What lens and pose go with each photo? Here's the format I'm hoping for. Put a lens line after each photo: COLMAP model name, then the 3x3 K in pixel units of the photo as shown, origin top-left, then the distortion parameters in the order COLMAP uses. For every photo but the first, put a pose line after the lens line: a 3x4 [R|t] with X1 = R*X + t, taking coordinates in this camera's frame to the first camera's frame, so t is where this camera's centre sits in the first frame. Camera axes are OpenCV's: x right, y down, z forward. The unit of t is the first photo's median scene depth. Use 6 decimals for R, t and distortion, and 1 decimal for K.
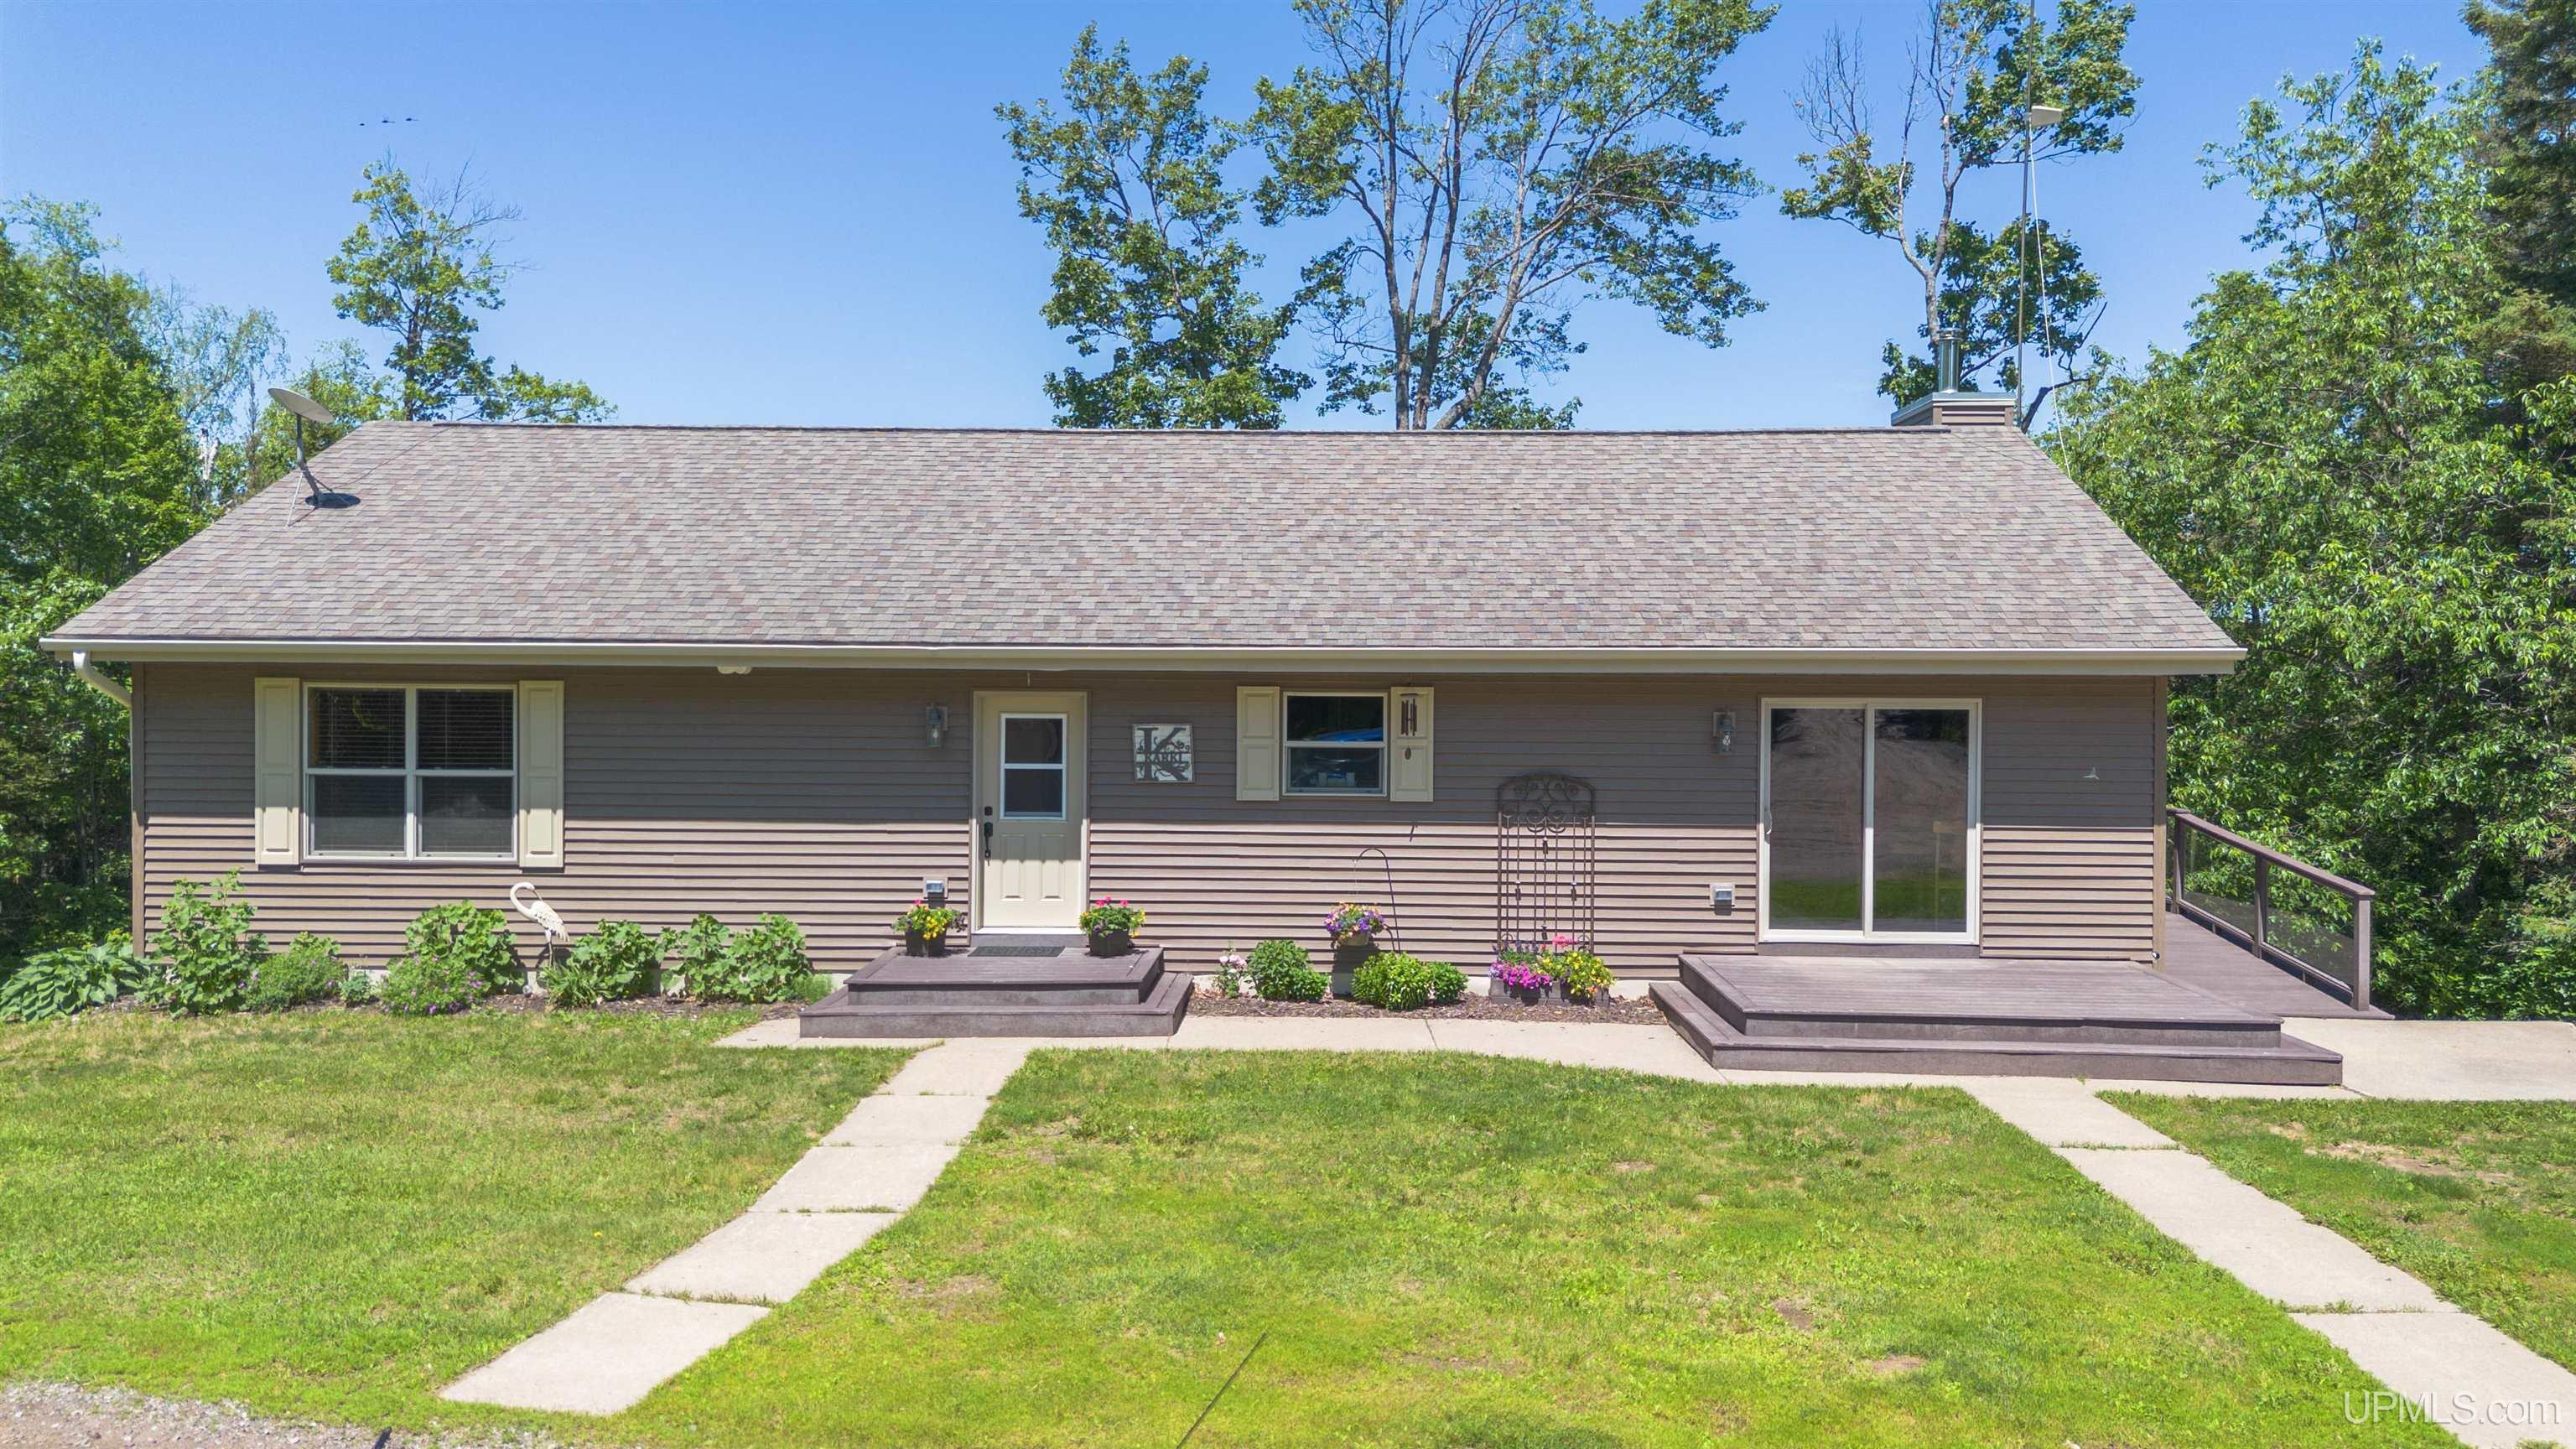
lens RADIAL K [[1846.0, 0, 1288.0], [0, 1846.0, 724.5], [0, 0, 1]] dist [0.055972, -0.000226]
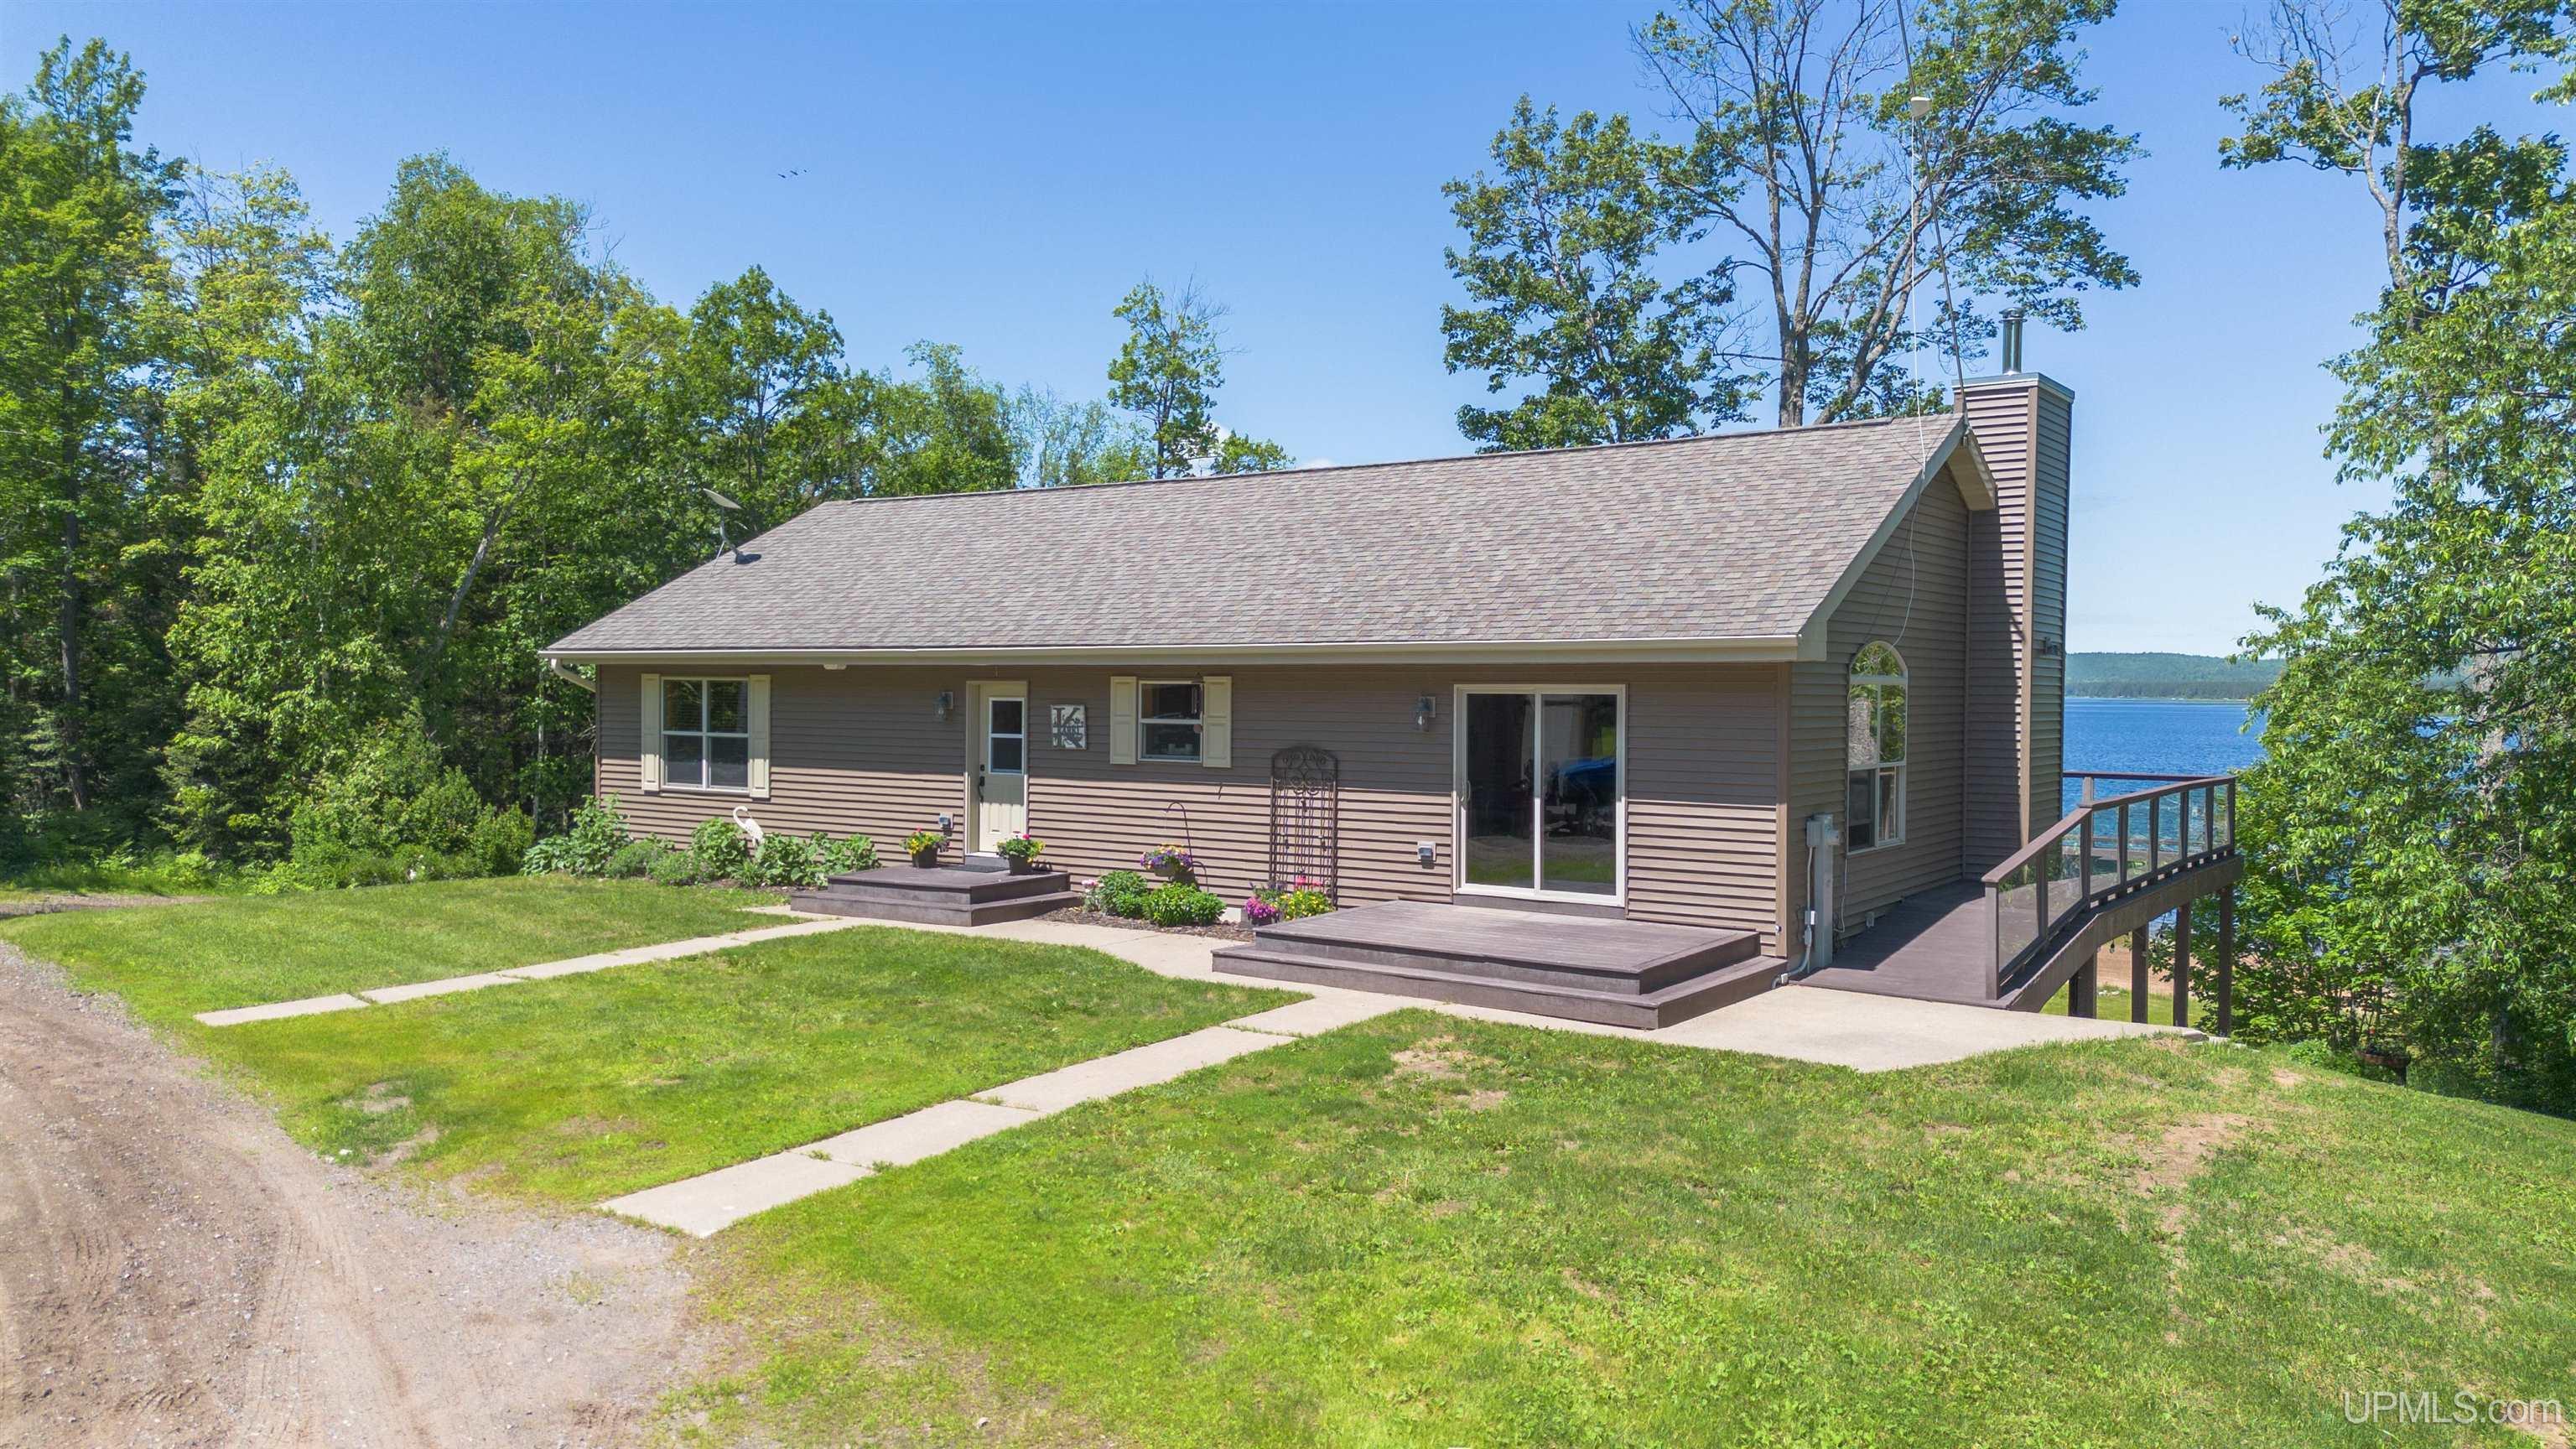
lens RADIAL K [[1828.3, 0, 1288.0], [0, 1828.3, 724.5], [0, 0, 1]] dist [0.094539, -0.095129]
pose [[0.838730, 0.010122, -0.544453, 0.786771], [-0.011270, 0.999936, 0.001229, 0.010340], [0.544430, 0.005105, 0.838790, -0.027460]]
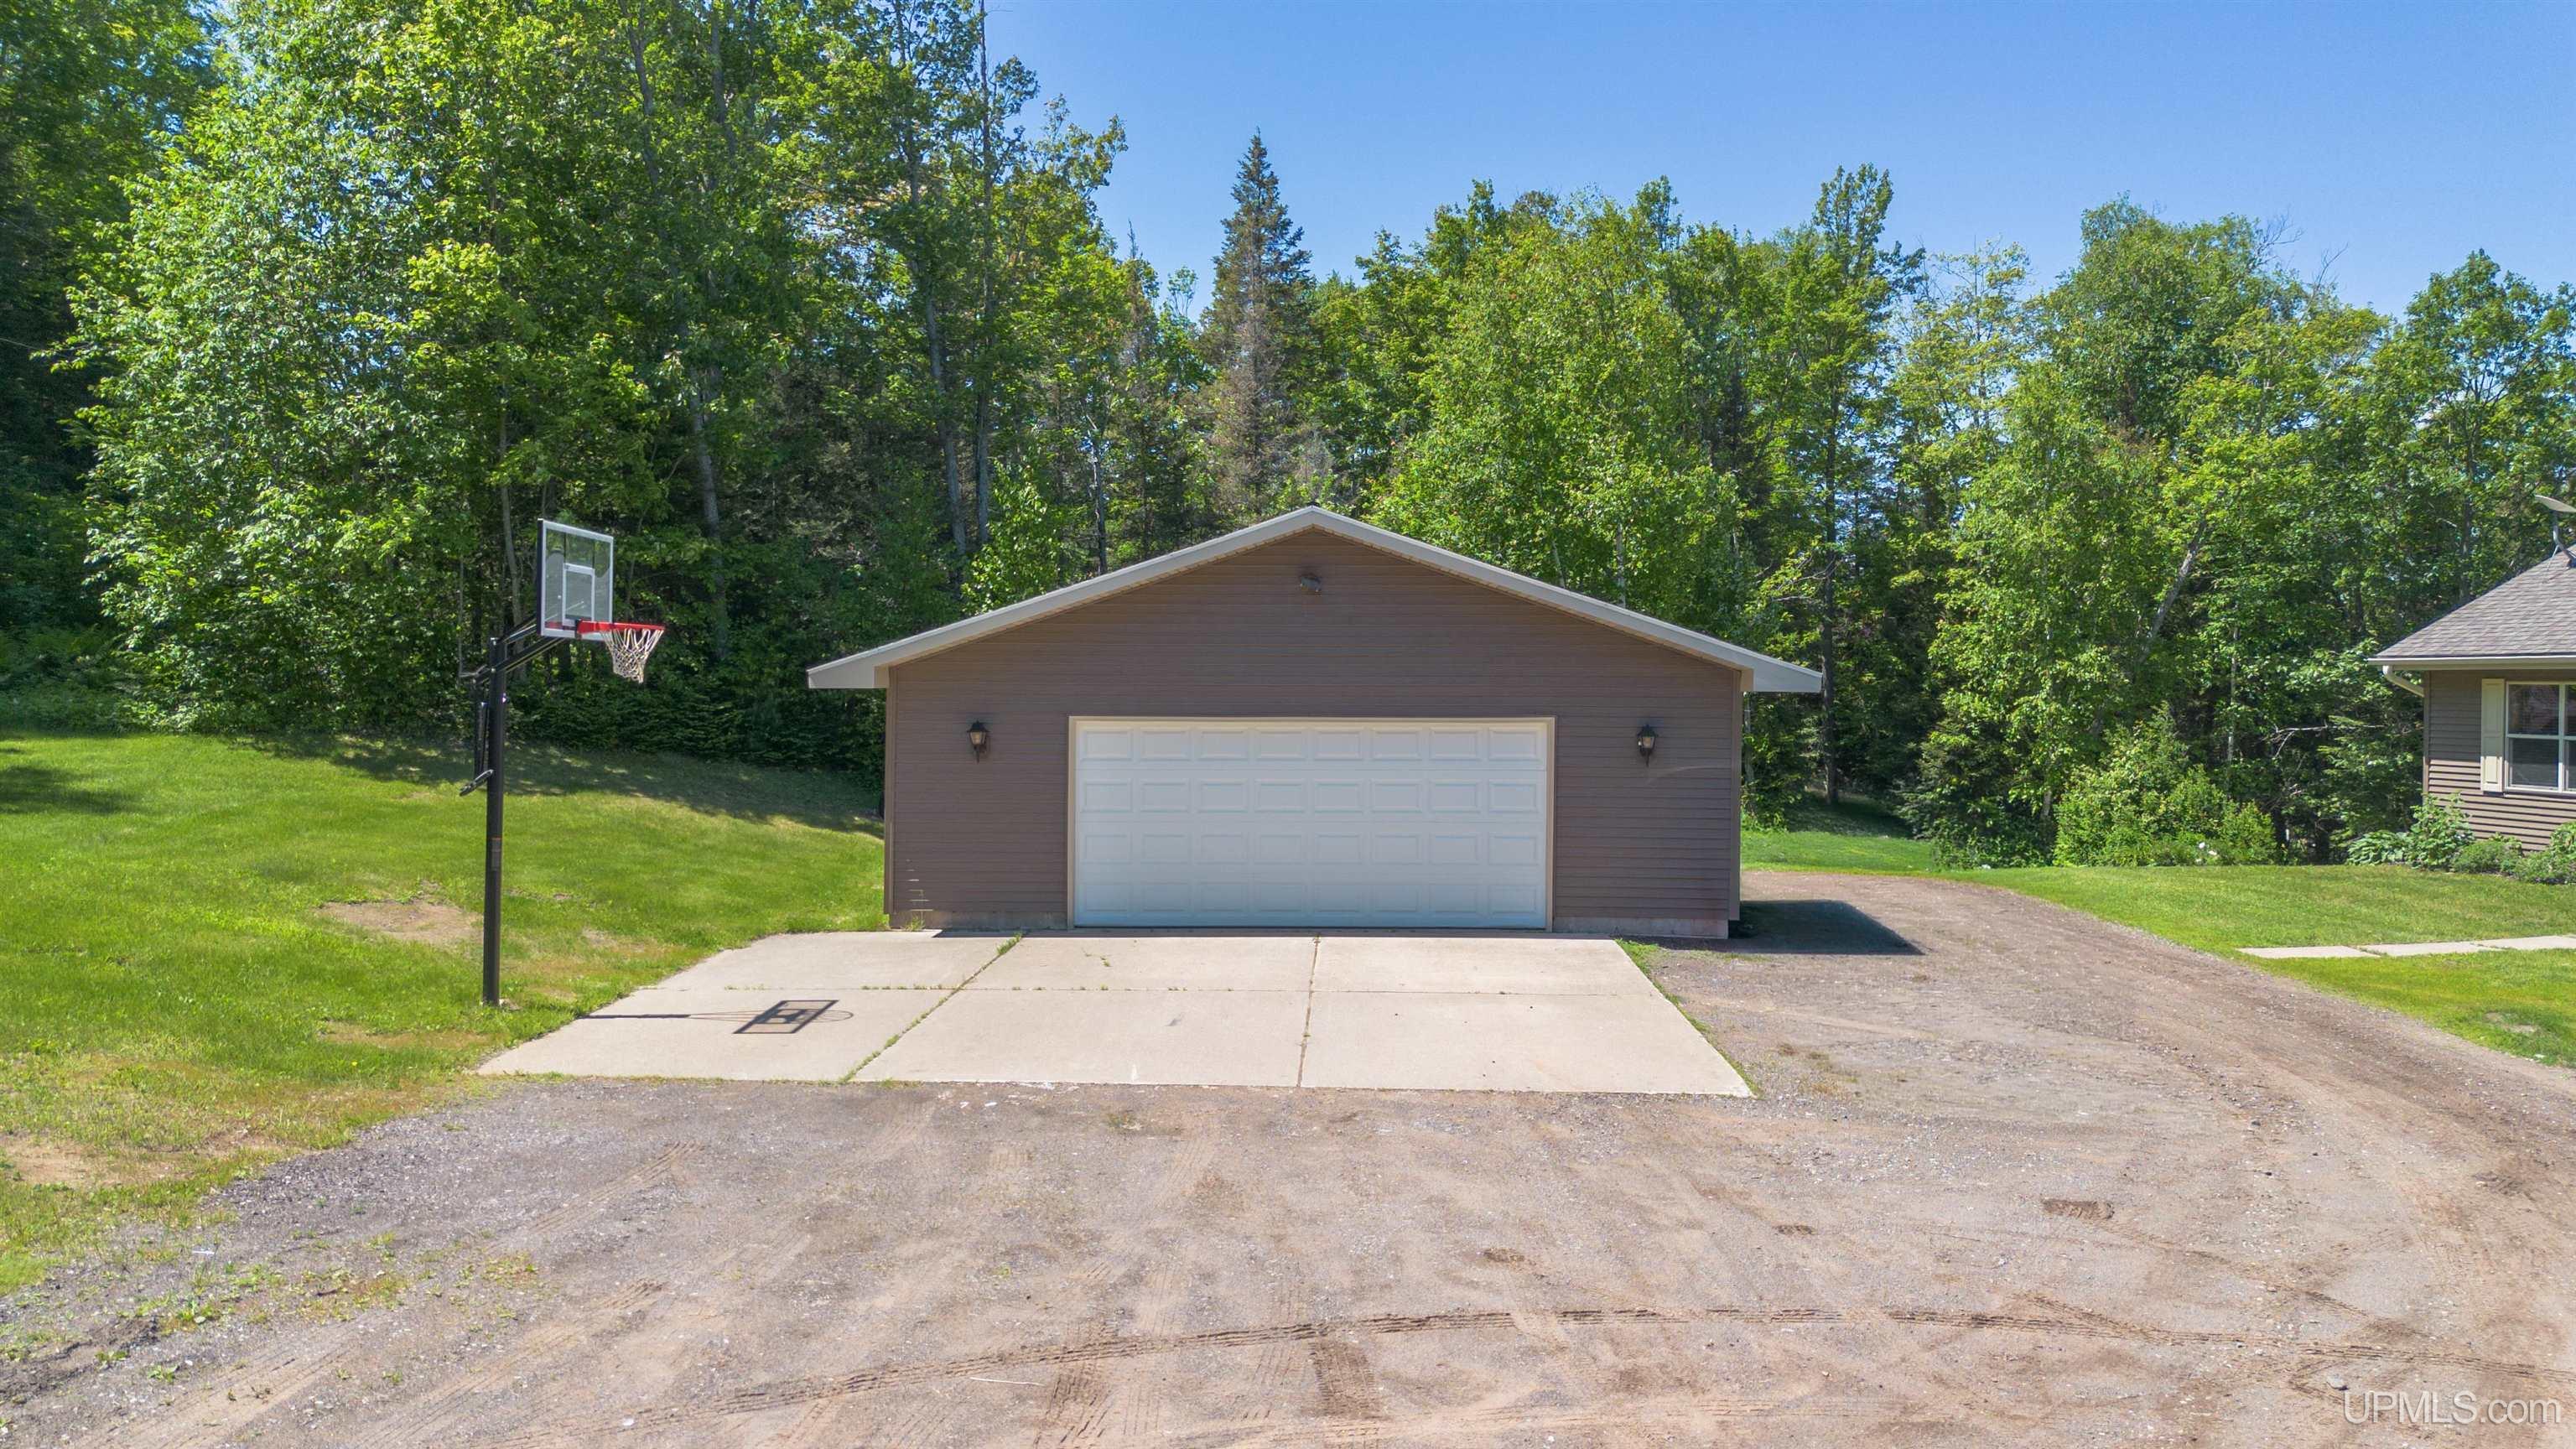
lens RADIAL K [[1828.3, 0, 1288.0], [0, 1828.3, 724.5], [0, 0, 1]] dist [0.094539, -0.095129]
pose [[0.223279, 0.015094, -0.974638, 0.844046], [-0.020679, 0.999728, 0.010745, 0.020074], [0.974535, 0.017756, 0.223530, -0.412007]]
